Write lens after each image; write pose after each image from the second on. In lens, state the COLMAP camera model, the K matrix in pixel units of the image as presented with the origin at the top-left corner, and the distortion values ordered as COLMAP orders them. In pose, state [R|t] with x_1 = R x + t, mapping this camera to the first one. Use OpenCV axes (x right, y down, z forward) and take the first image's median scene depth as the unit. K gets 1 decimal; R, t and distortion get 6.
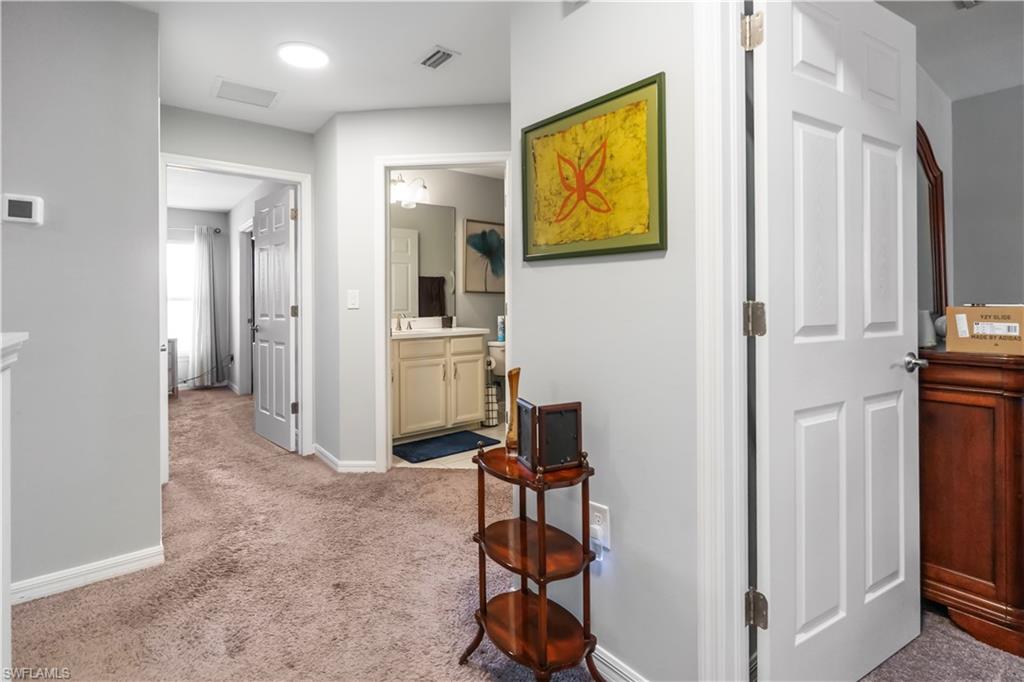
lens RADIAL K [[472.6, 0, 525.2], [0, 472.6, 287.3], [0, 0, 1]] dist [-0.002468, 0.000189]
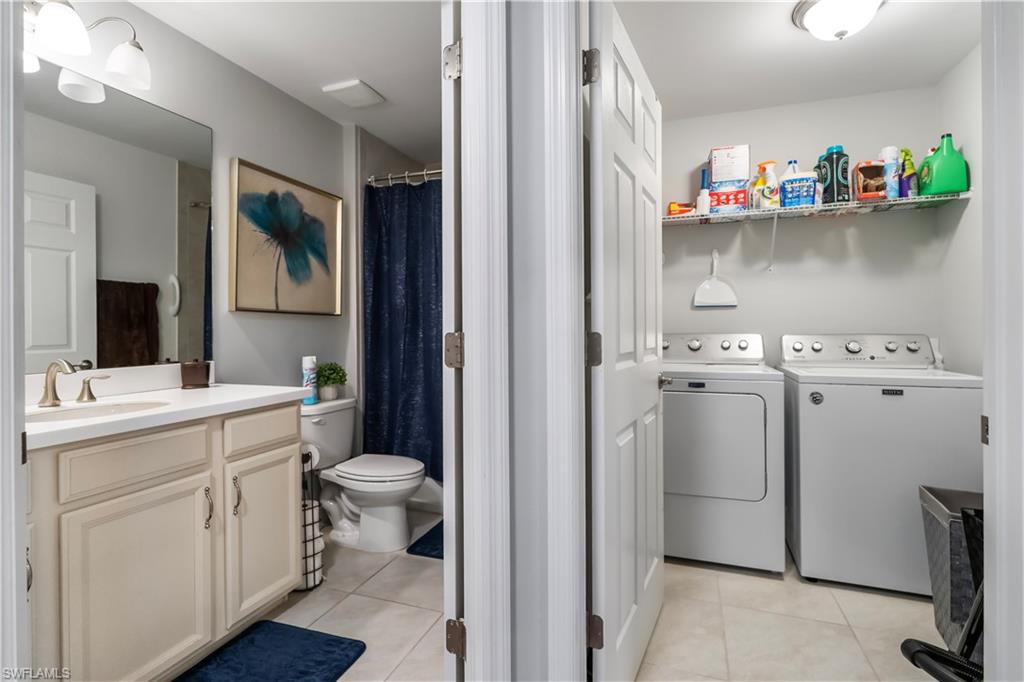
lens RADIAL K [[472.6, 0, 516.8], [0, 472.6, 325.4], [0, 0, 1]] dist [-0.002468, 0.000189]
pose [[0.859867, 0.007419, 0.510465, -0.115812], [-0.017229, 0.999747, 0.014492, 0.012959], [-0.510228, -0.021256, 0.859776, 0.404219]]
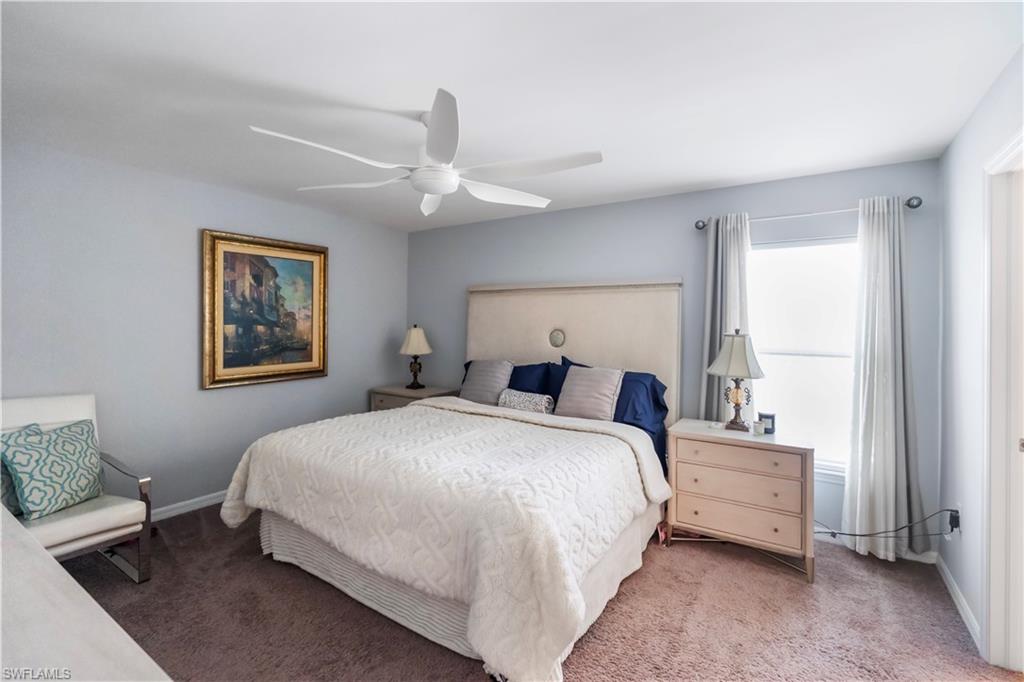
lens RADIAL K [[472.6, 0, 491.8], [0, 472.6, 320.4], [0, 0, 1]] dist [-0.002468, 0.000189]
pose [[0.267868, 0.014570, -0.963346, -0.444392], [0.009102, 0.999803, 0.017652, -0.030756], [0.963413, -0.013496, 0.267682, 0.672183]]
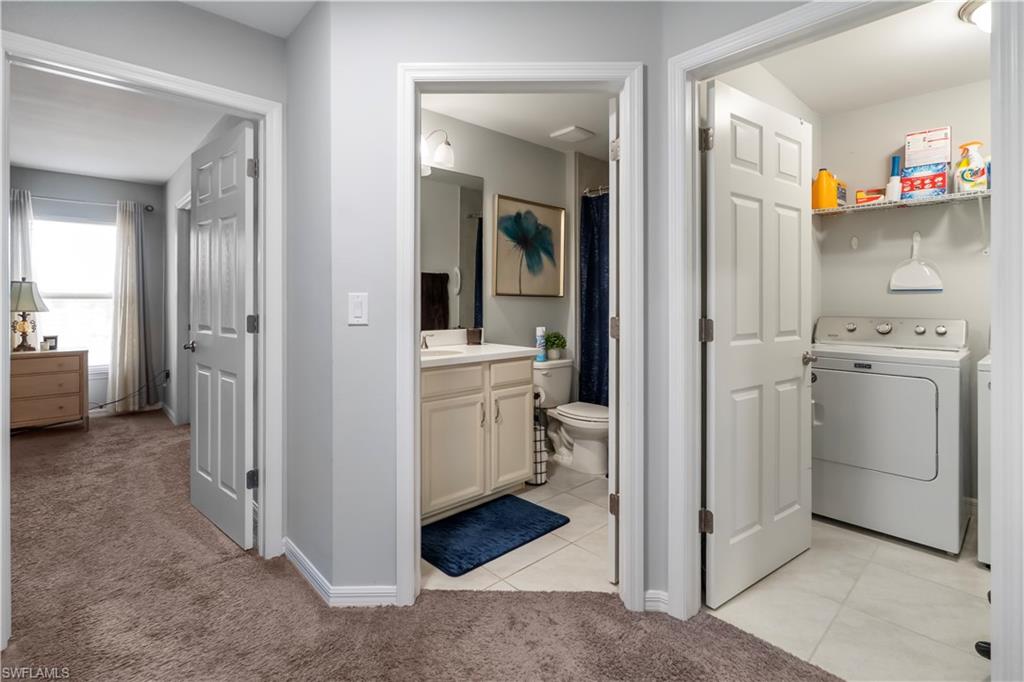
lens RADIAL K [[472.6, 0, 524.9], [0, 472.6, 294.6], [0, 0, 1]] dist [-0.002468, 0.000189]
pose [[0.997472, 0.014154, 0.069634, -0.122135], [-0.015322, 0.999750, 0.016264, -0.002377], [-0.069386, -0.017290, 0.997440, 0.248227]]
